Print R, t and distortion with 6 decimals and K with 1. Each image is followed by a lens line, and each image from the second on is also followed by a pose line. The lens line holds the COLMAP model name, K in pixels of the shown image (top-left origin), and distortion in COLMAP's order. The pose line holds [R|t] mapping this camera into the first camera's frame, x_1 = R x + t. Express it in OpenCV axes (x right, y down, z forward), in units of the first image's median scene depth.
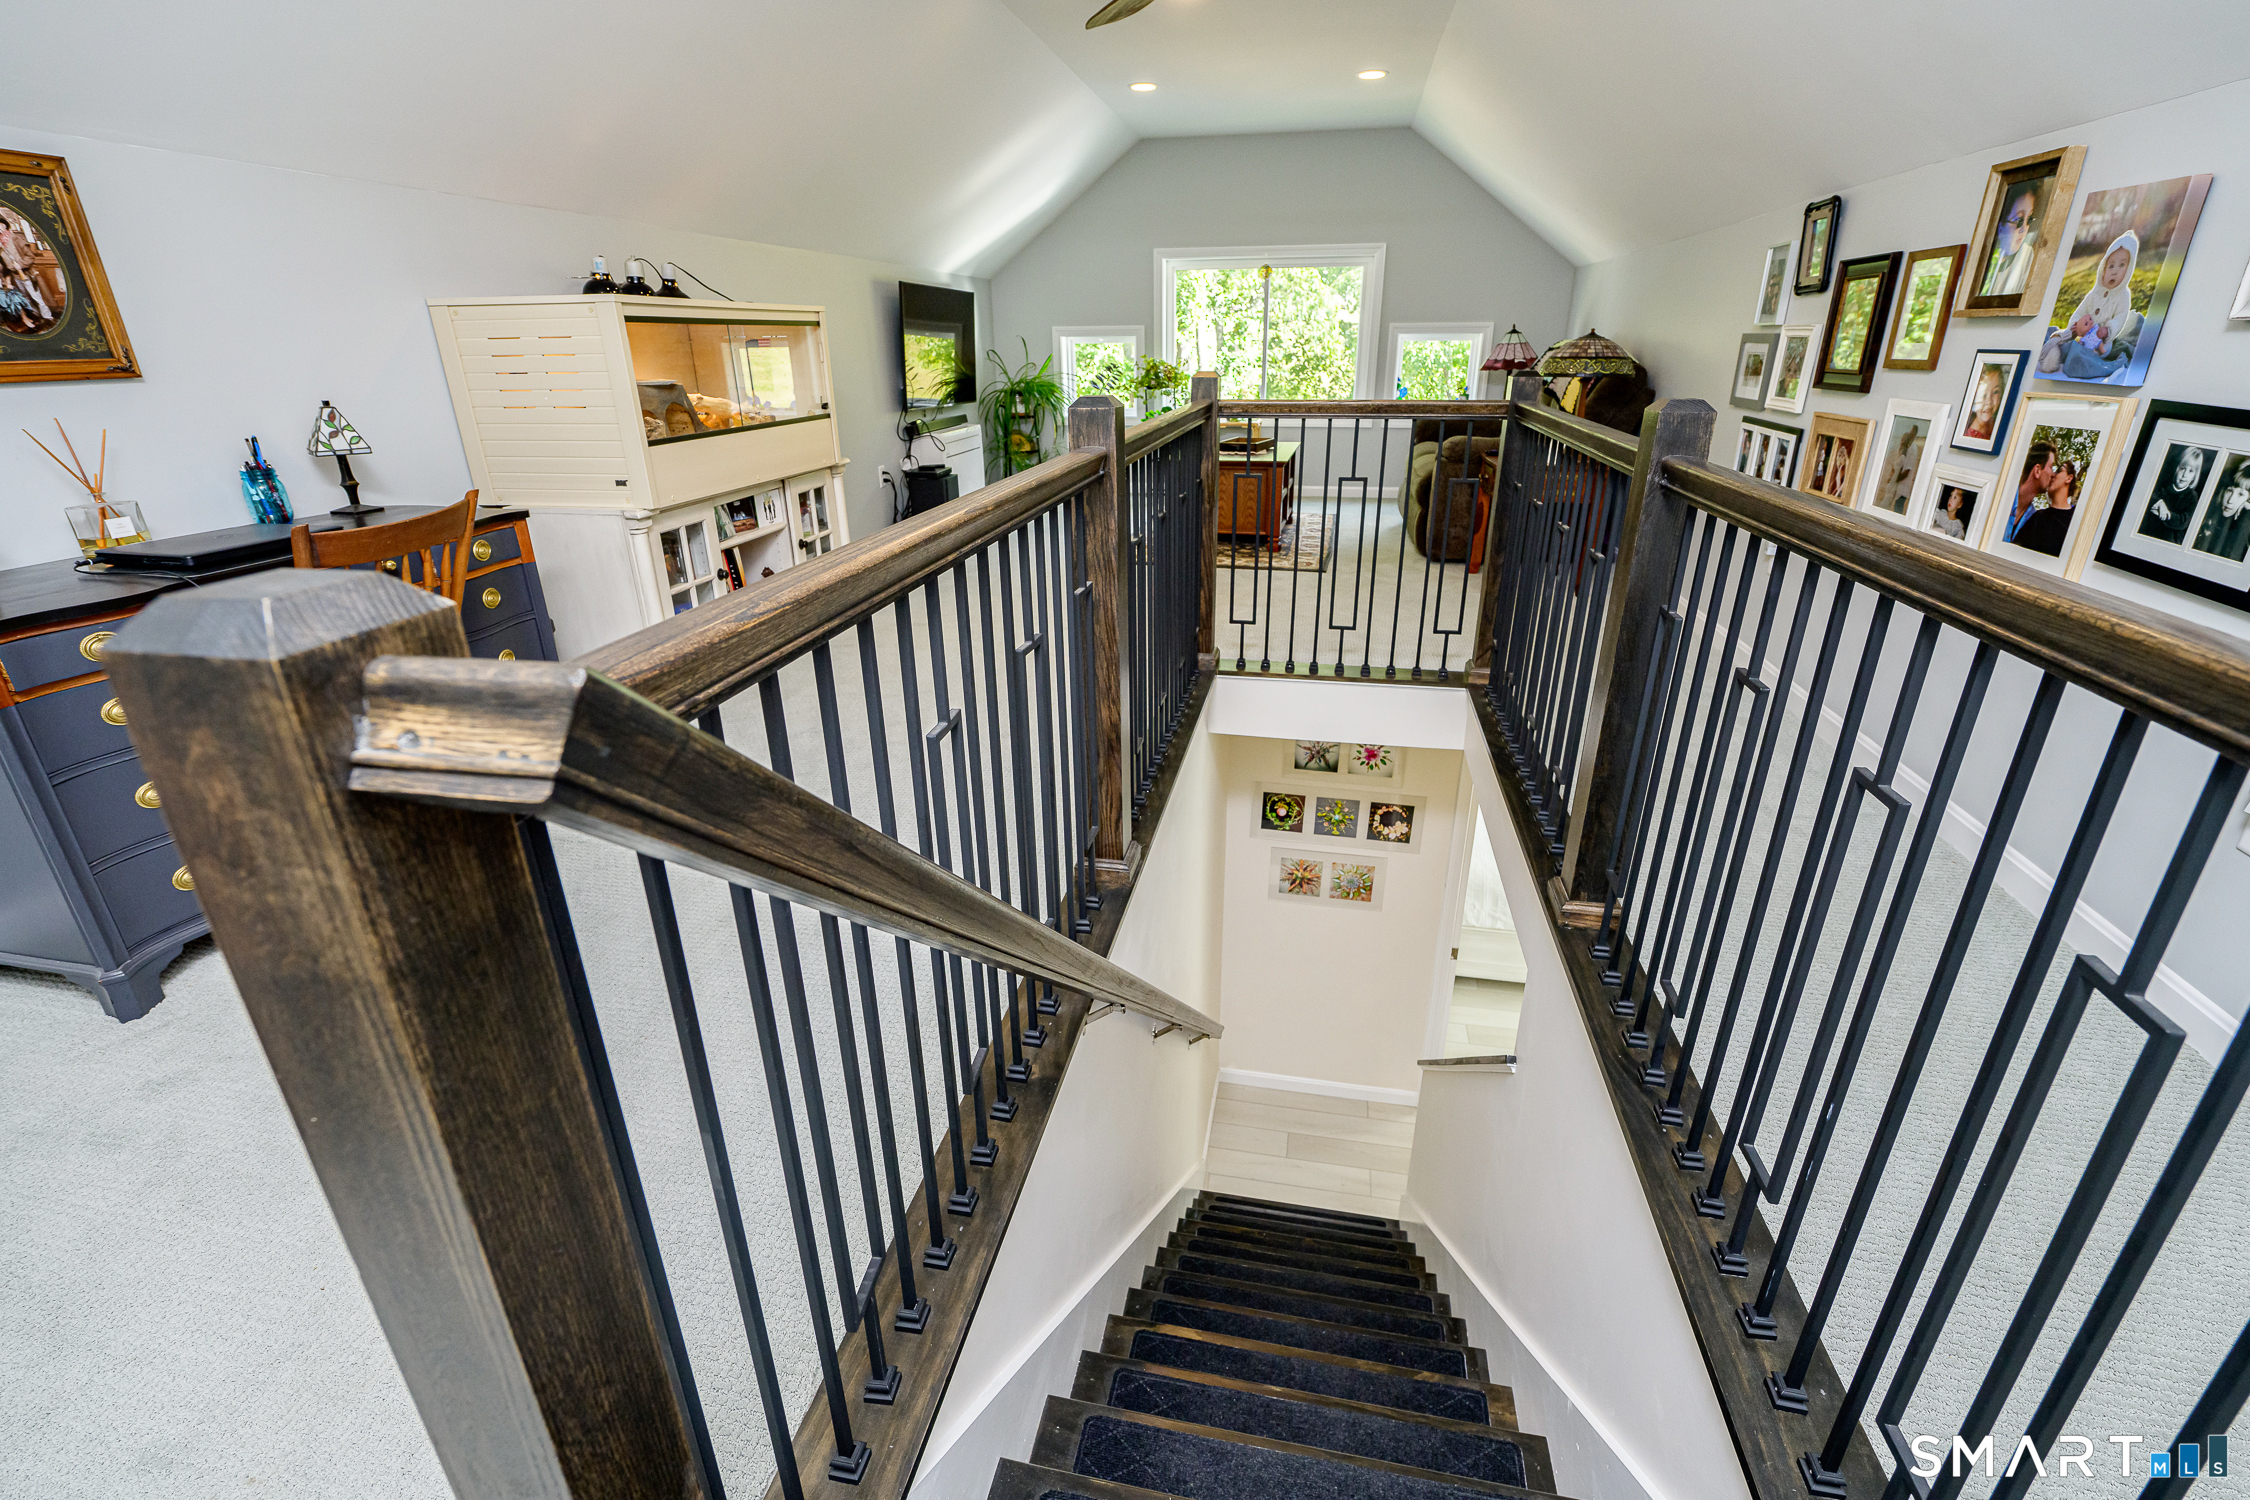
lens RADIAL K [[1029.1, 0, 1121.7], [0, 1029.1, 760.2], [0, 0, 1]] dist [-0.005077, -0.001917]
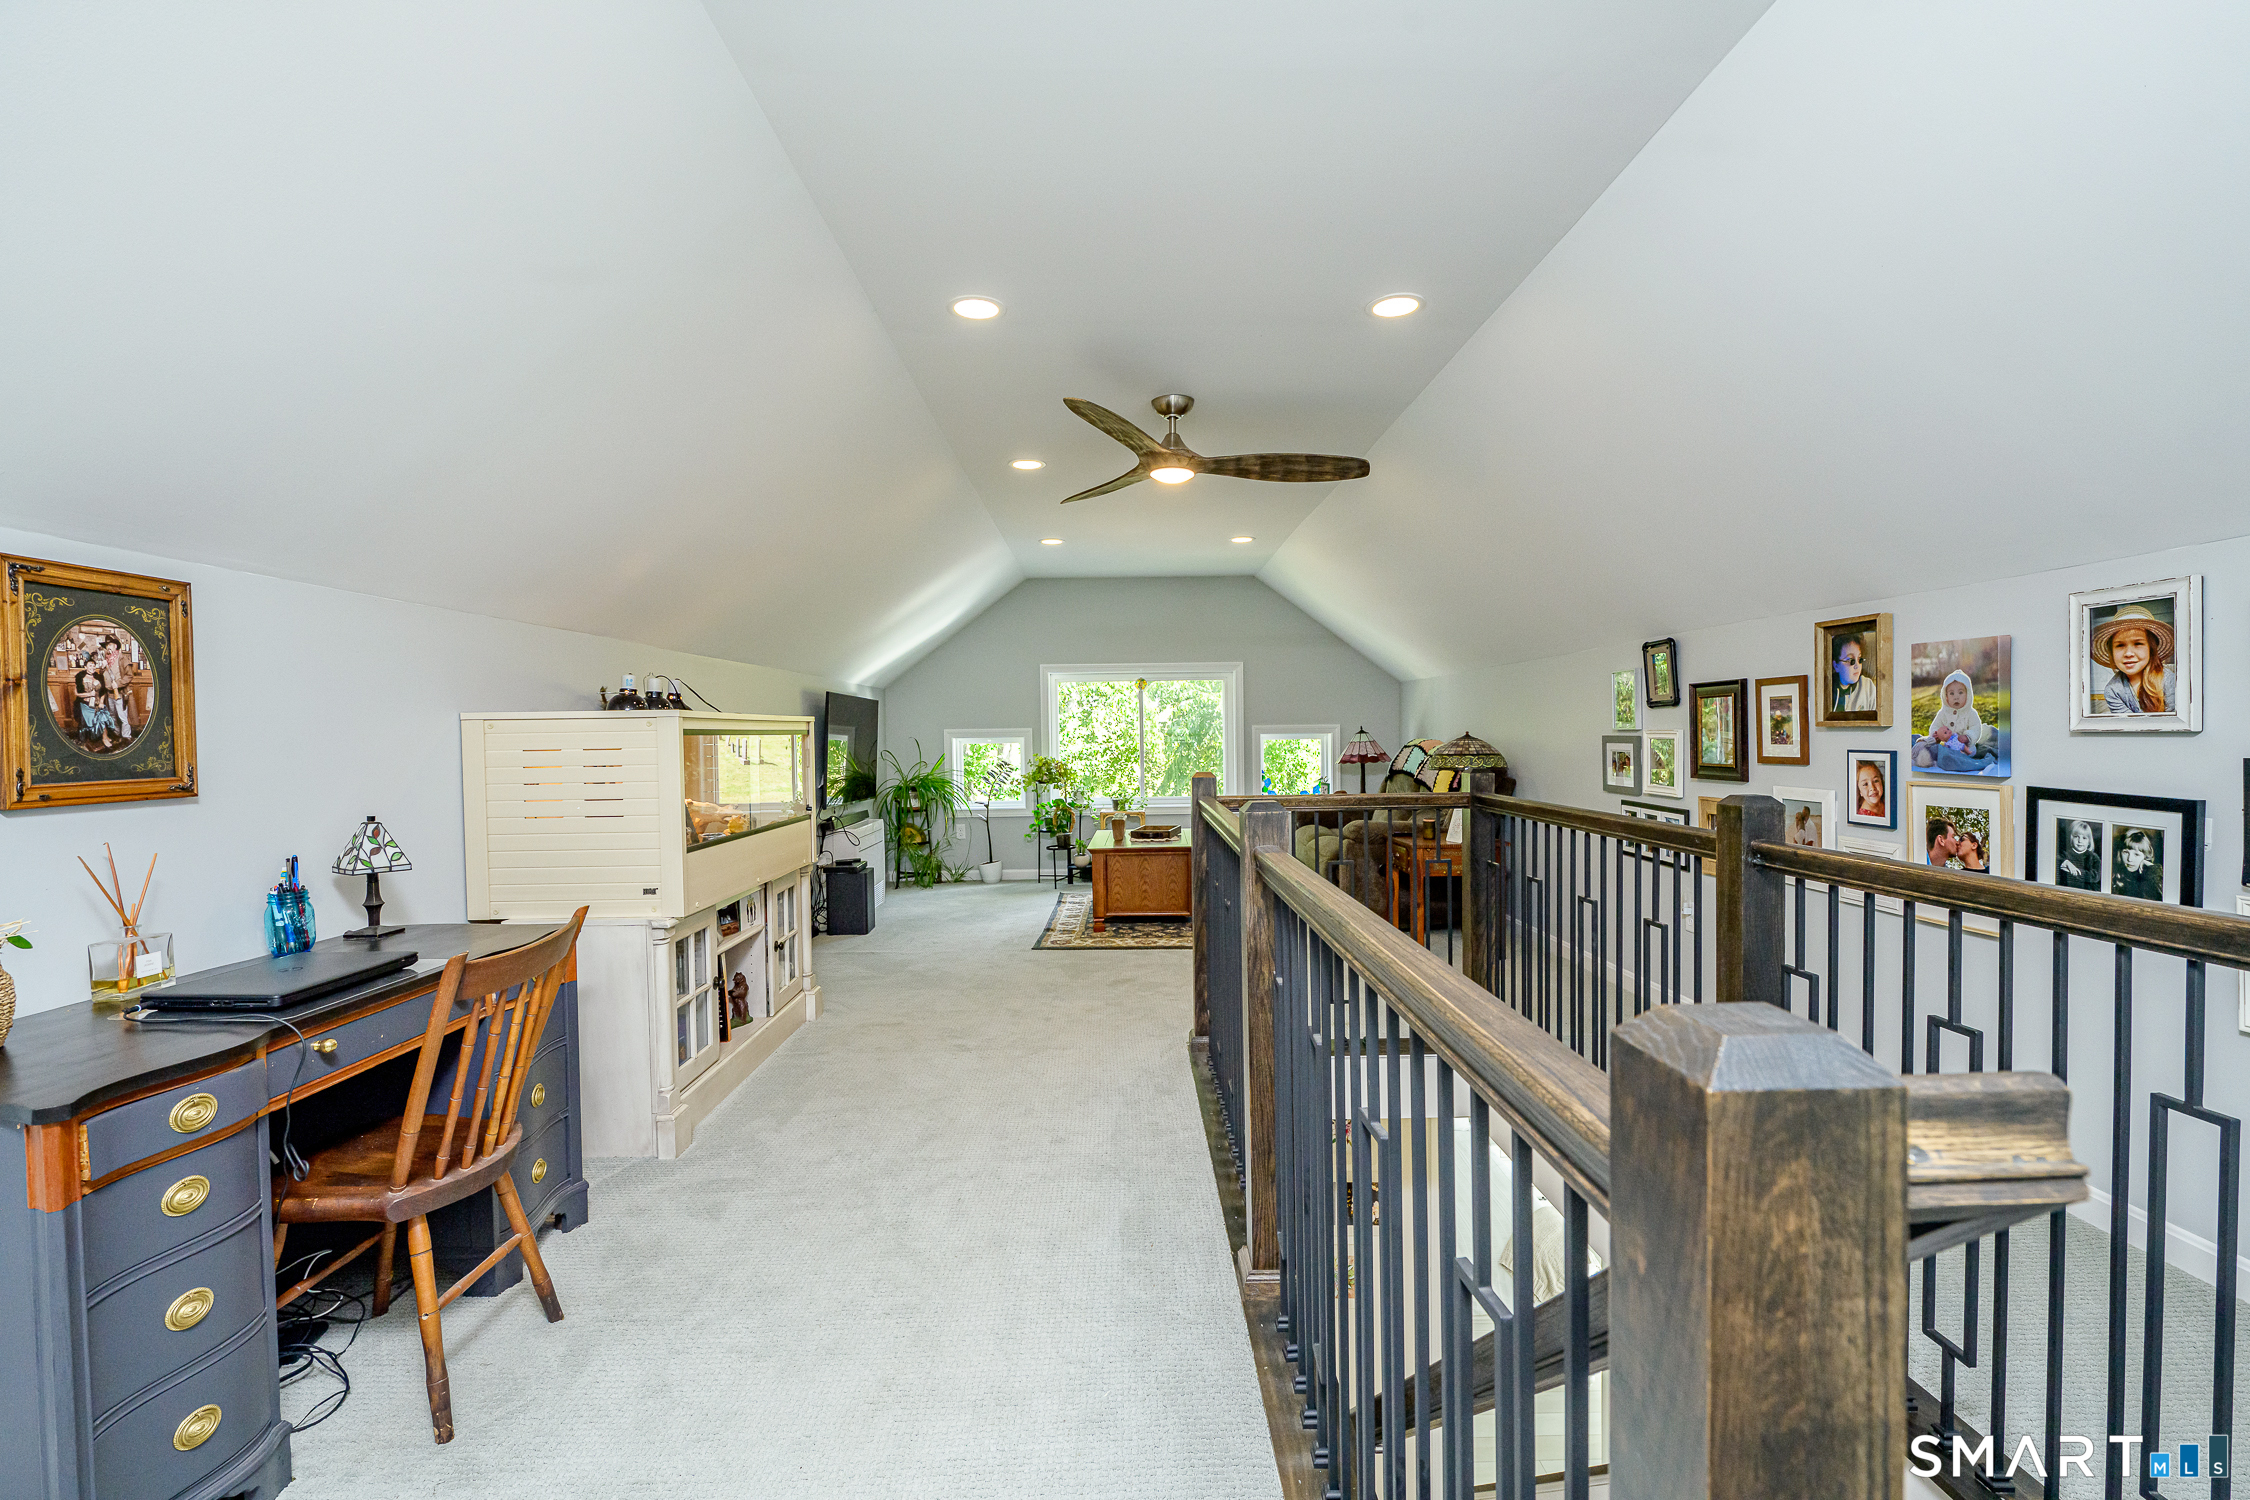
lens RADIAL K [[1029.1, 0, 1134.6], [0, 1029.1, 734.7], [0, 0, 1]] dist [-0.005077, -0.001917]
pose [[0.977768, -0.005374, 0.209619, -0.294703], [0.084397, 0.925211, -0.369947, -0.017140], [-0.191953, 0.379414, 0.905096, -0.001873]]
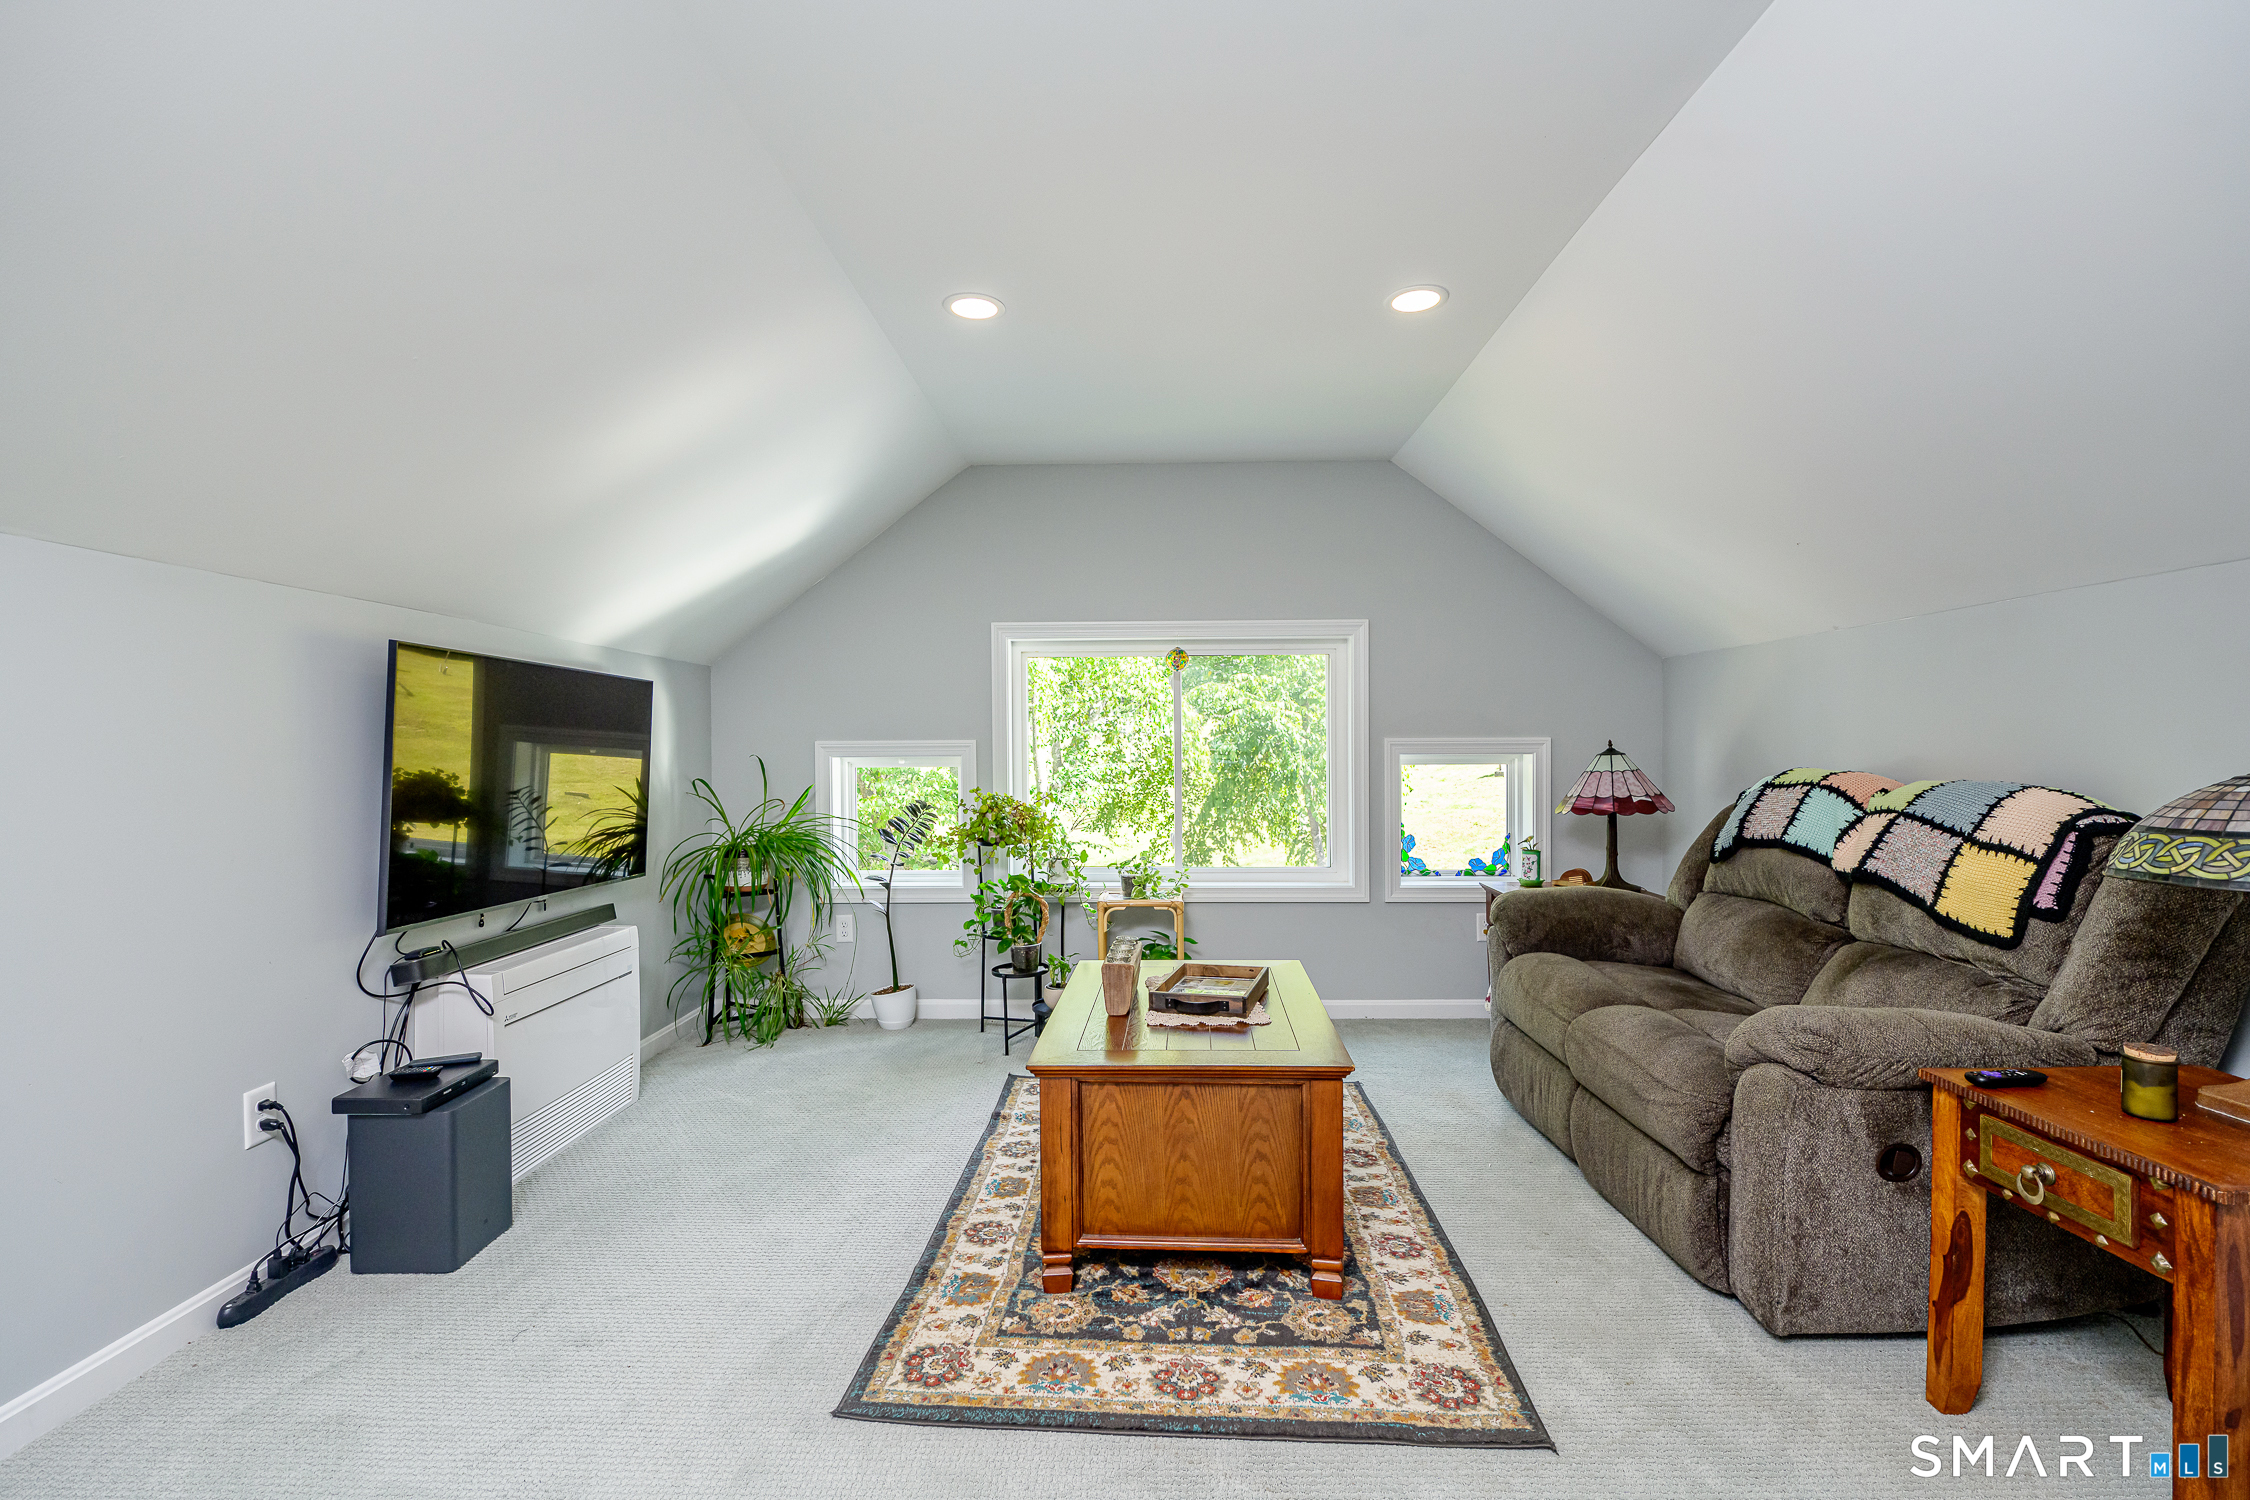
lens RADIAL K [[1029.1, 0, 1136.5], [0, 1029.1, 745.6], [0, 0, 1]] dist [-0.005077, -0.001917]
pose [[0.984208, 0.004367, 0.176963, 0.024240], [0.063907, 0.923507, -0.378220, -0.564646], [-0.165079, 0.383556, 0.908644, 1.331366]]
